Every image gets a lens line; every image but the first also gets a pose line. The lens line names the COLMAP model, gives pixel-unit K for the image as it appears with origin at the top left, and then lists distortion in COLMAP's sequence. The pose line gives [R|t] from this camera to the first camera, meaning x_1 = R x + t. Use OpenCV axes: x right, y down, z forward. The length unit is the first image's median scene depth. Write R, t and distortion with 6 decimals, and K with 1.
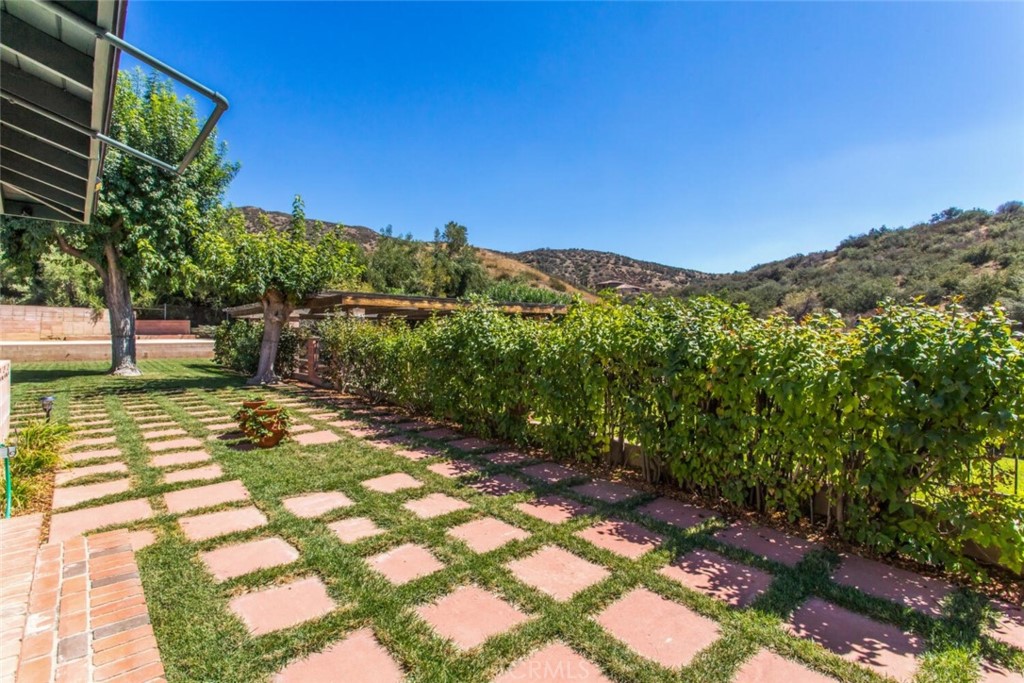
lens RADIAL K [[493.7, 0, 506.9], [0, 493.7, 338.9], [0, 0, 1]] dist [0.009203, 0.000718]
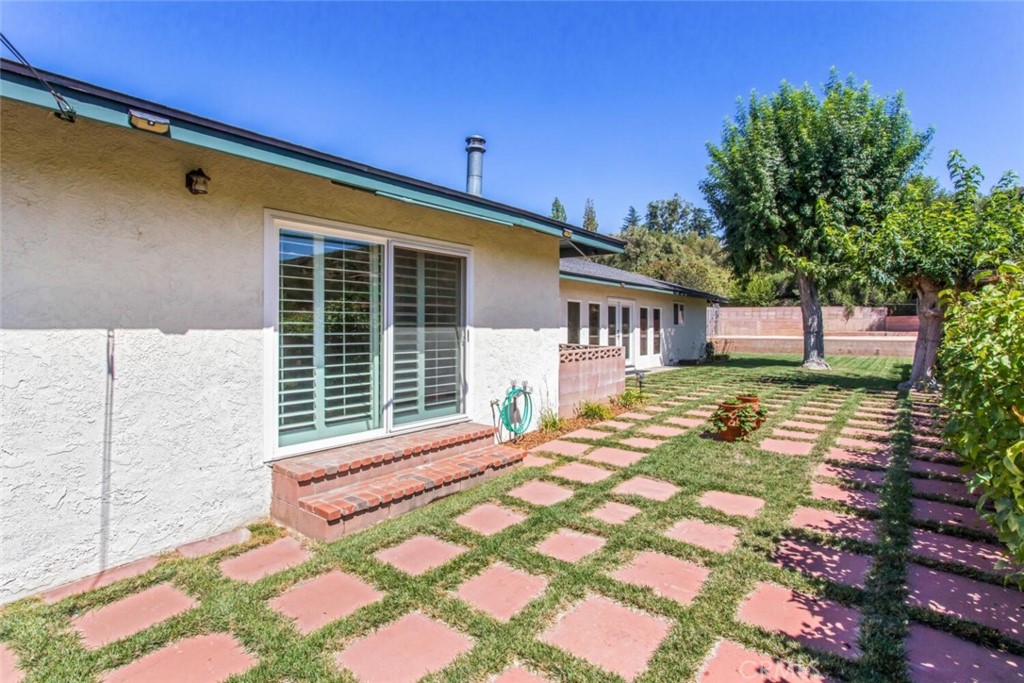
lens RADIAL K [[493.7, 0, 502.7], [0, 493.7, 334.9], [0, 0, 1]] dist [0.009203, 0.000718]
pose [[0.173233, 0.014324, -0.984777, 0.511592], [-0.014886, 0.999818, 0.011924, -0.007086], [0.984768, 0.012594, 0.173414, 0.420173]]
